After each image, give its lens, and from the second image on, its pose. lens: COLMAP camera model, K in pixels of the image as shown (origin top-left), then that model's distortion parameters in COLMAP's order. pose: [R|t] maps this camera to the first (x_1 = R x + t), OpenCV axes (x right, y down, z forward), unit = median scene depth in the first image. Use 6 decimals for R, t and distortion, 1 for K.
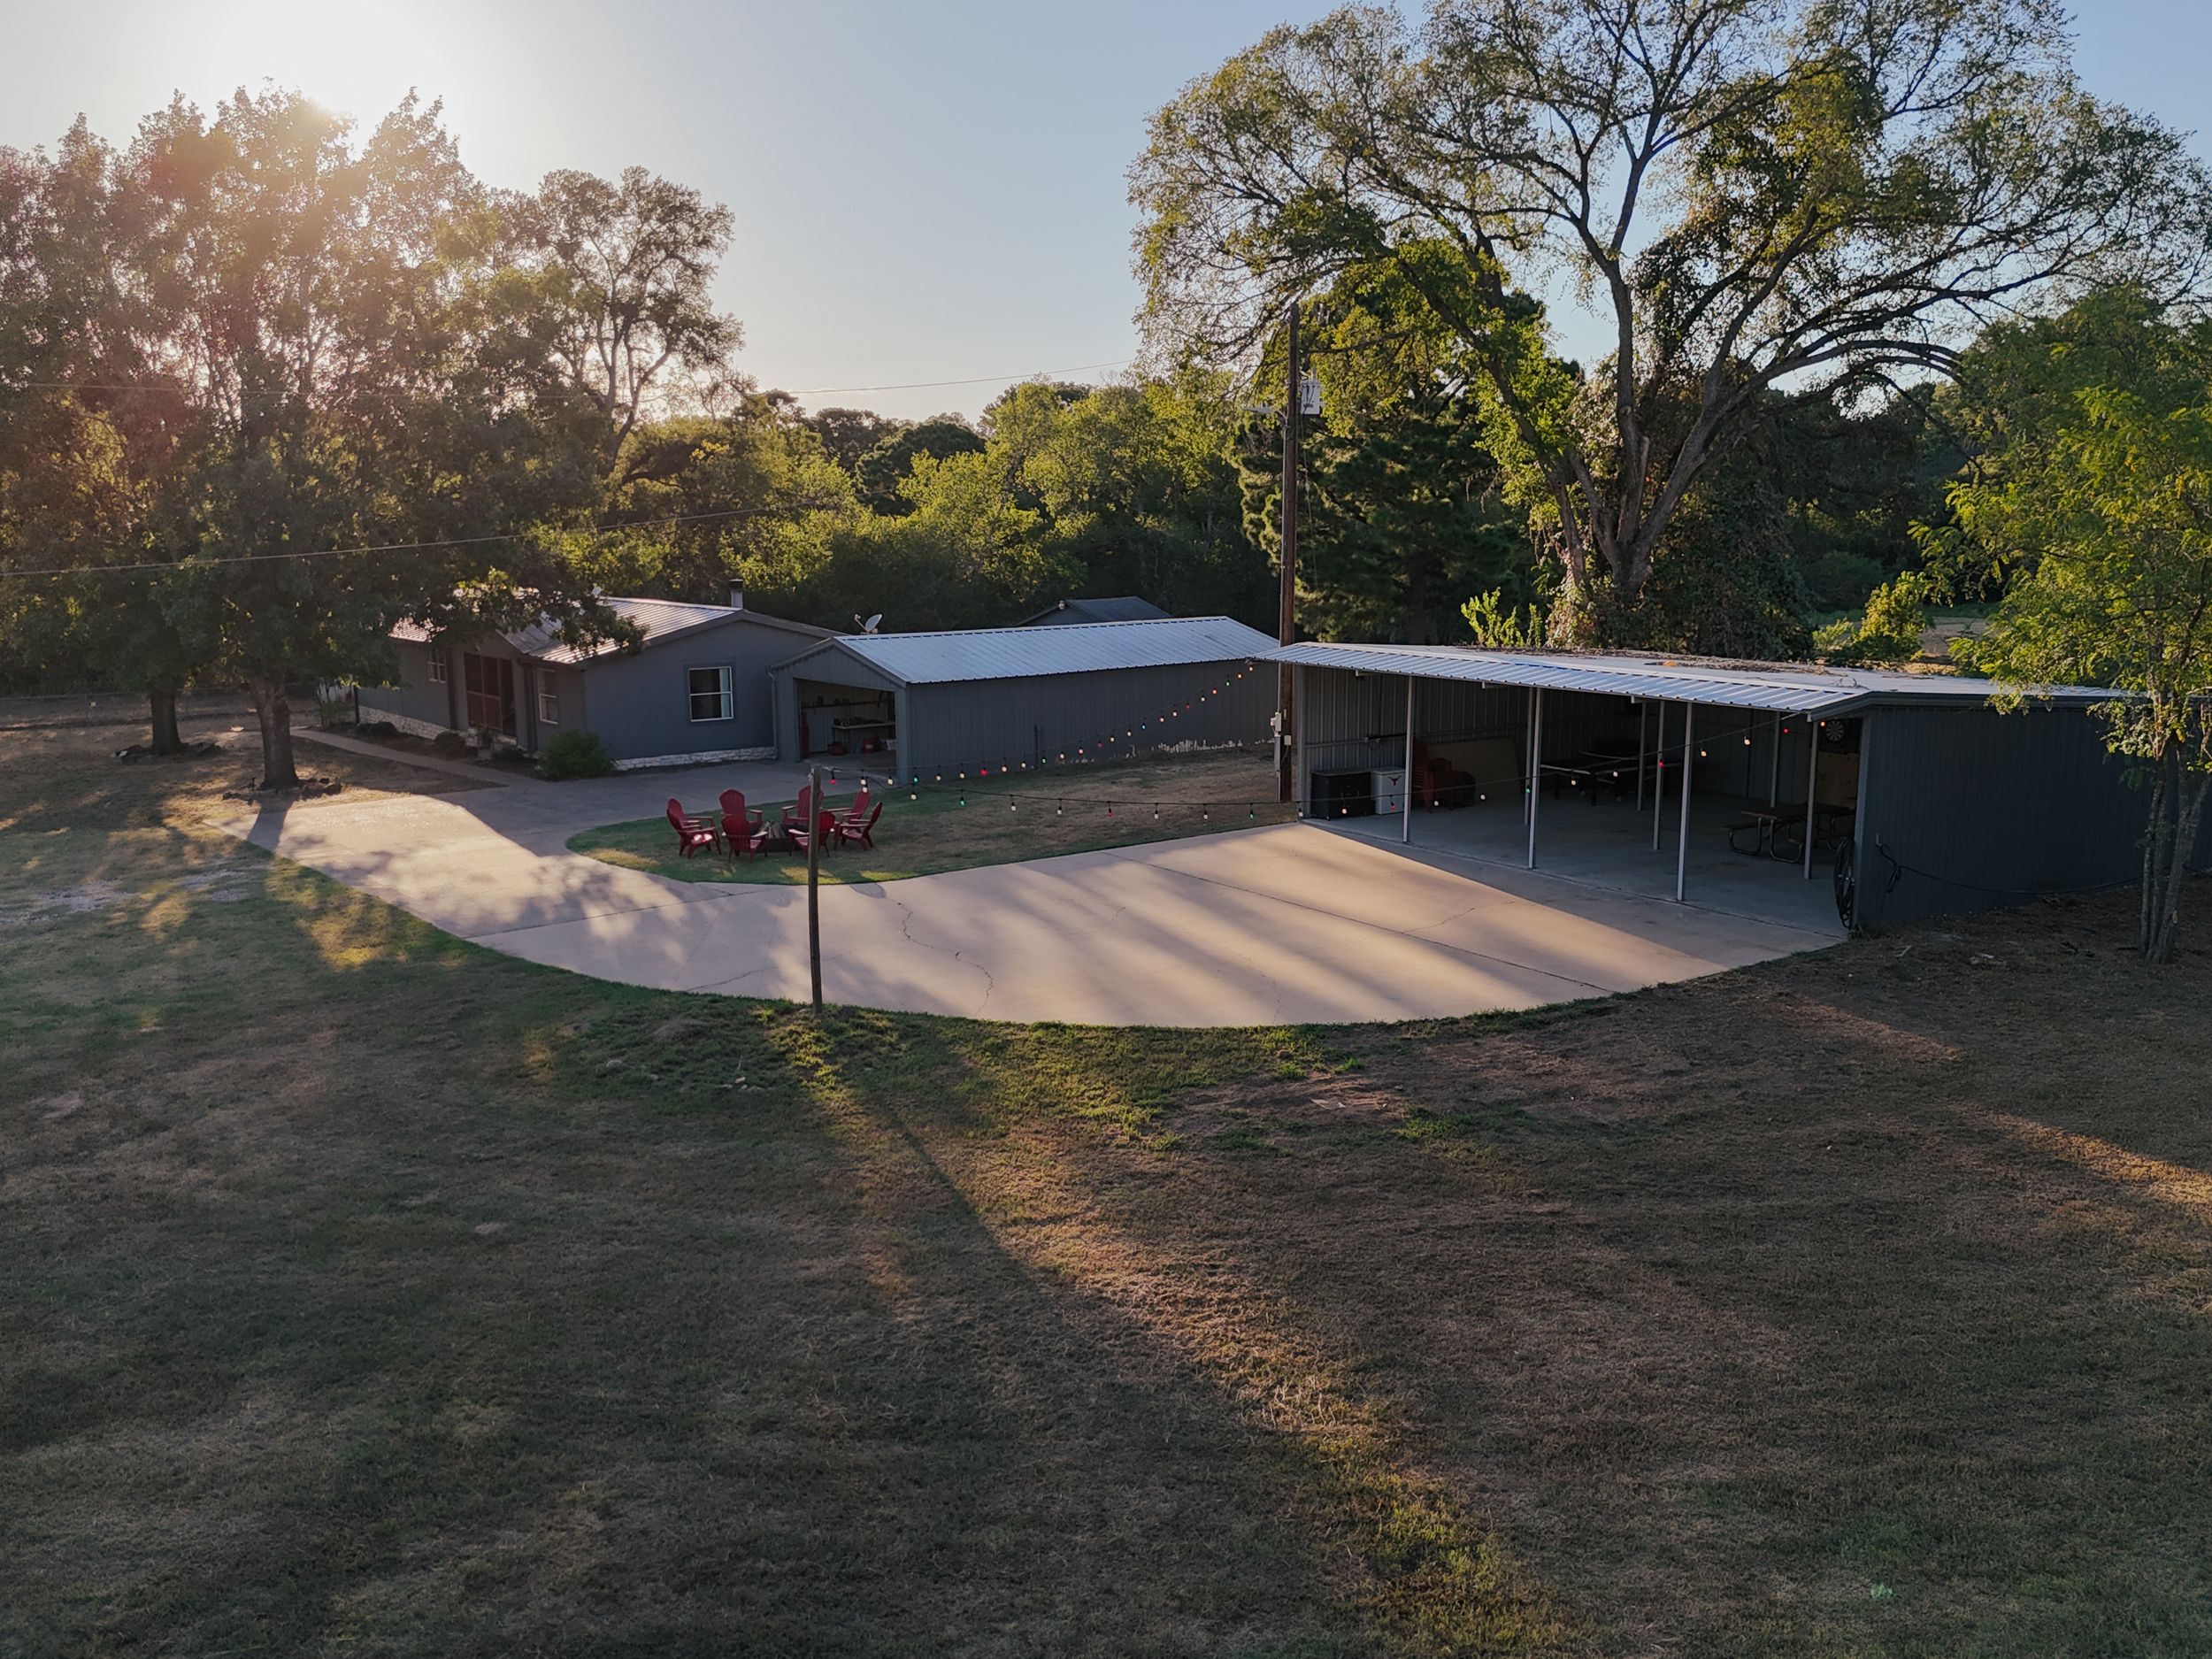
lens RADIAL K [[1850.5, 0, 1106.0], [0, 1850.5, 829.5], [0, 0, 1]] dist [0.121344, -0.195404]
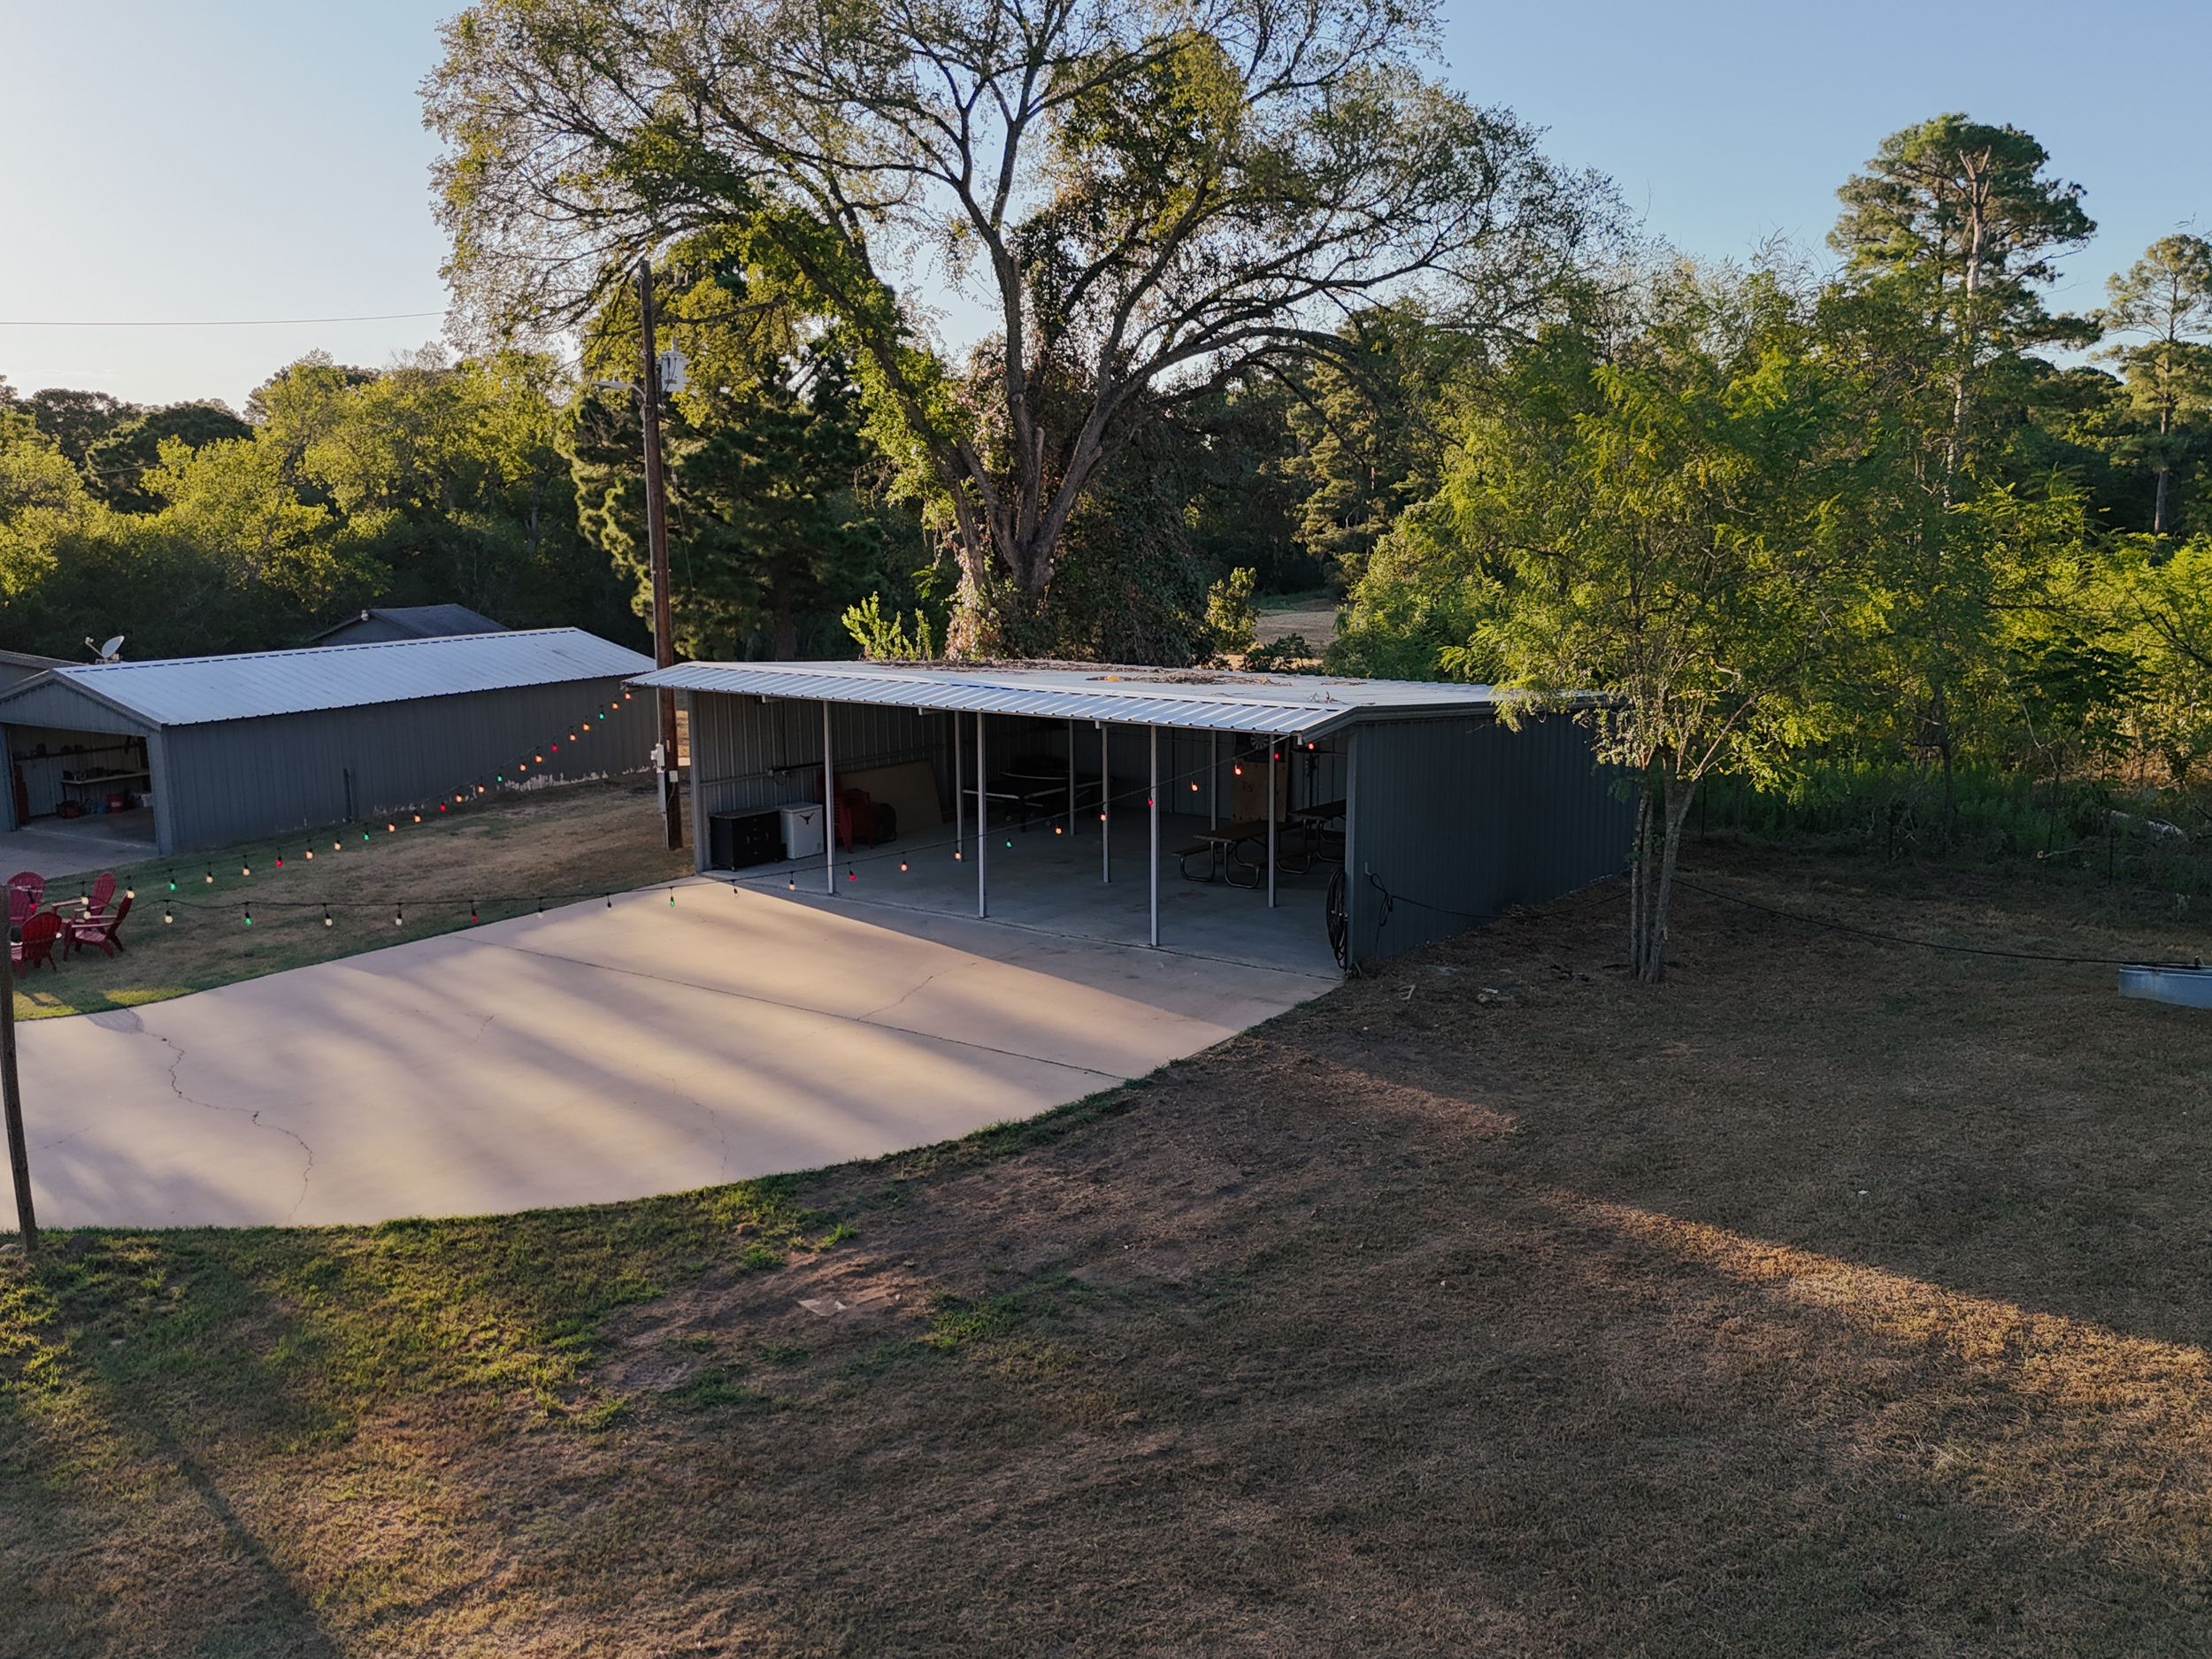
lens RADIAL K [[1876.1, 0, 1106.0], [0, 1876.1, 829.5], [0, 0, 1]] dist [0.070311, -0.065951]
pose [[0.939368, -0.063347, 0.337009, -0.009685], [0.063576, 0.997923, 0.010370, -0.026404], [-0.336966, 0.011684, 0.941444, 0.162579]]
